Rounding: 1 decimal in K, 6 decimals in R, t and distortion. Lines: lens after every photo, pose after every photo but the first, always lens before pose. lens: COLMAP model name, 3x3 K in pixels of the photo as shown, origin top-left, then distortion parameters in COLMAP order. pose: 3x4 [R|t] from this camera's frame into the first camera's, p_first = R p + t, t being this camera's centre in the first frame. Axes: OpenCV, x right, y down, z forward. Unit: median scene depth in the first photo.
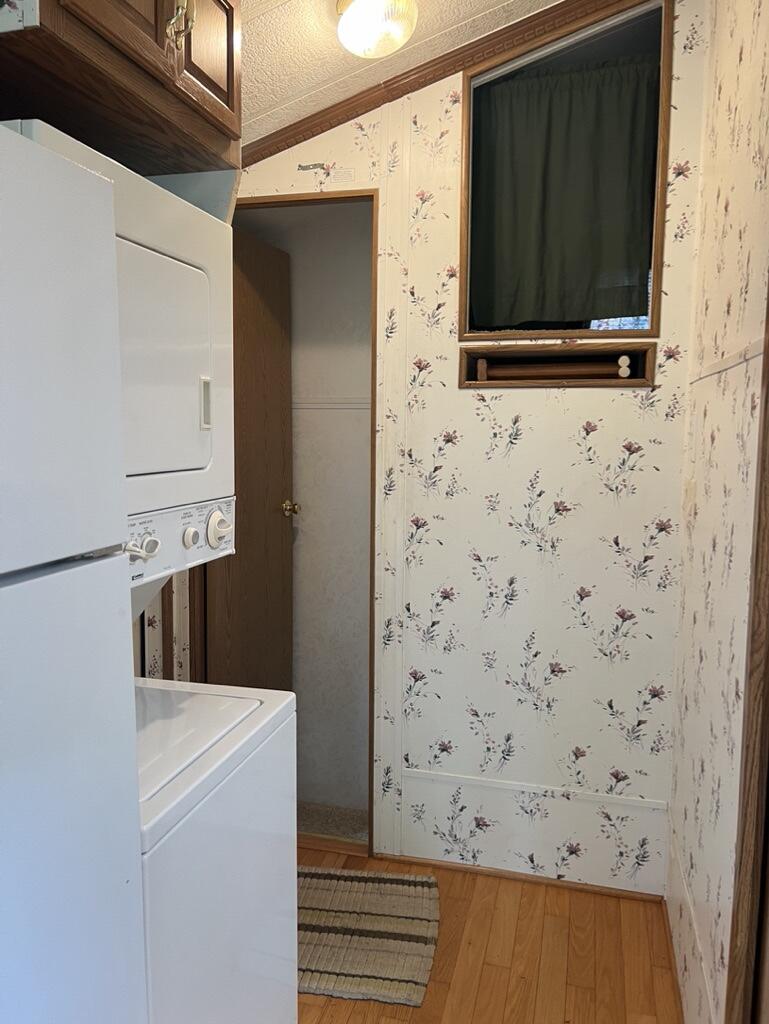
lens RADIAL K [[779.5, 0, 382.9], [0, 779.5, 505.6], [0, 0, 1]] dist [0.026453, -0.015922]
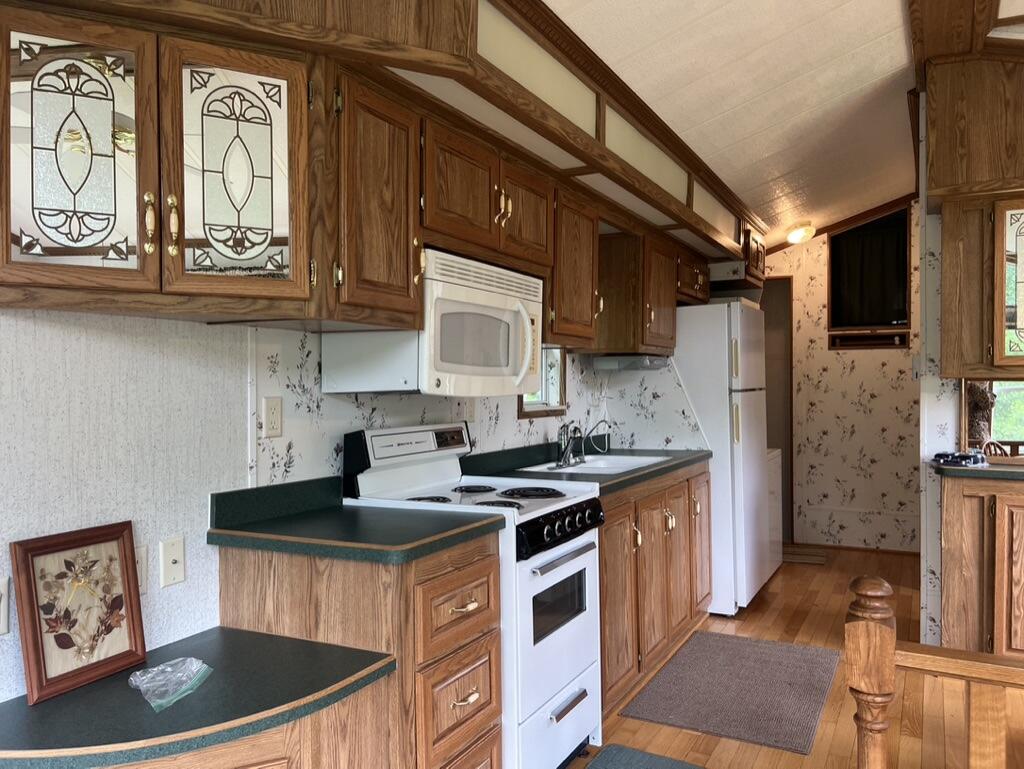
lens RADIAL K [[779.5, 0, 519.3], [0, 779.5, 390.0], [0, 0, 1]] dist [0.026453, -0.015922]
pose [[0.974395, -0.011037, -0.224572, -0.311917], [-0.010528, 0.995459, -0.094606, 0.230621], [0.224597, 0.094548, 0.969854, -1.685281]]
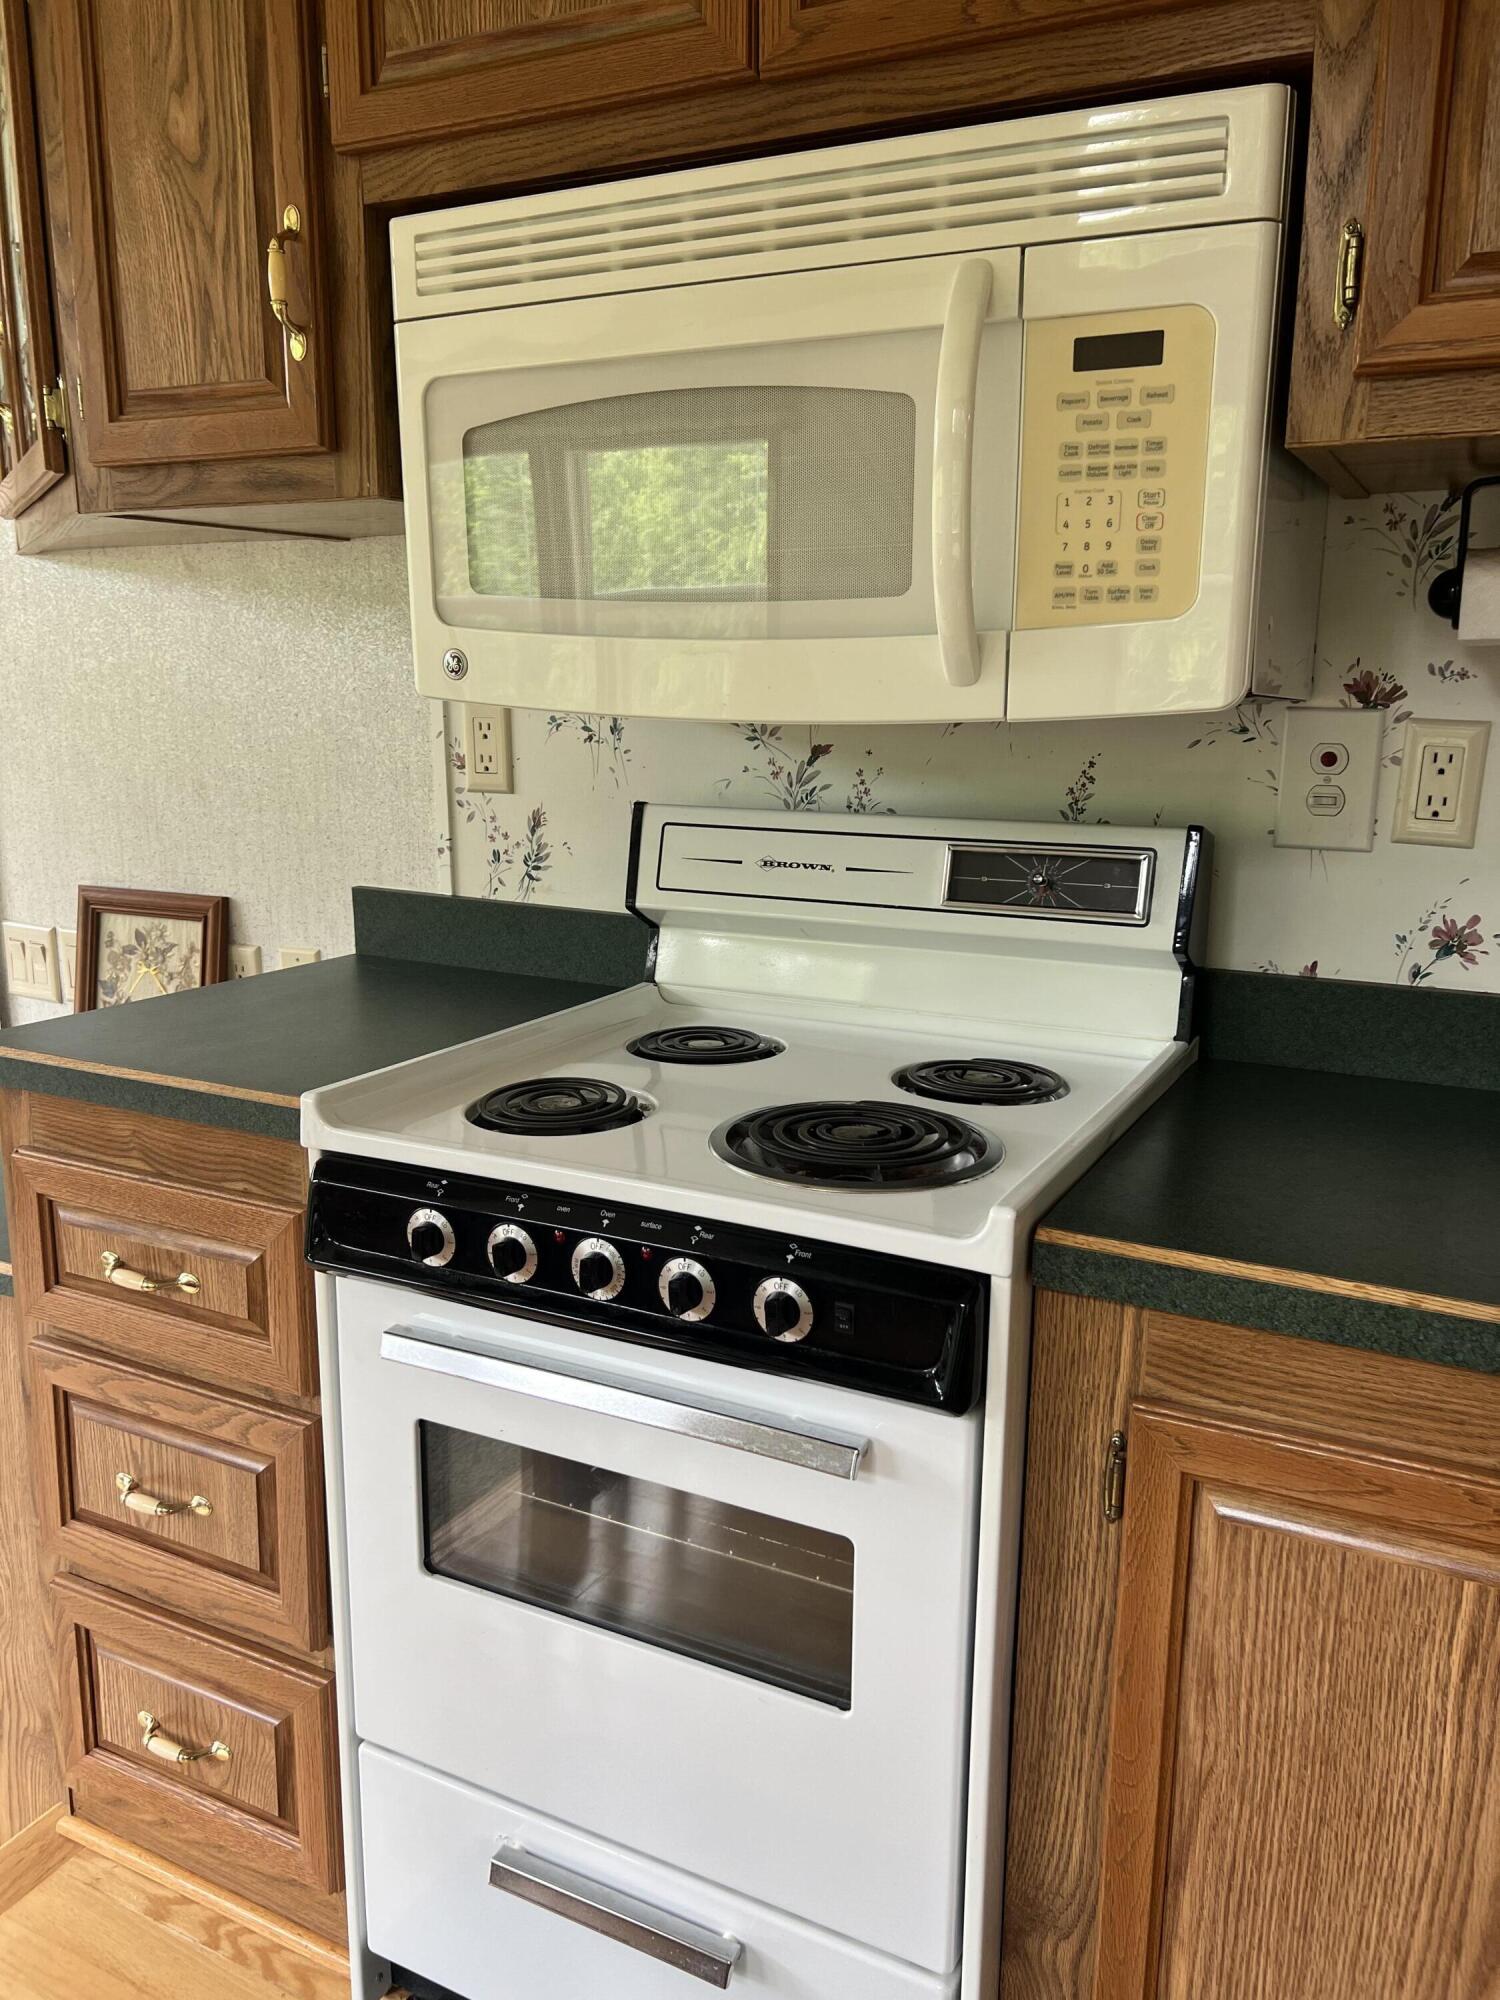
lens RADIAL K [[1522.4, 0, 749.8], [0, 1522.4, 1020.0], [0, 0, 1]] dist [0.026453, -0.015922]
pose [[-0.224143, 0.200817, -0.953642, 0.412366], [-0.110006, 0.967072, 0.229501, -0.080539], [0.968328, 0.156347, -0.194671, 1.502995]]
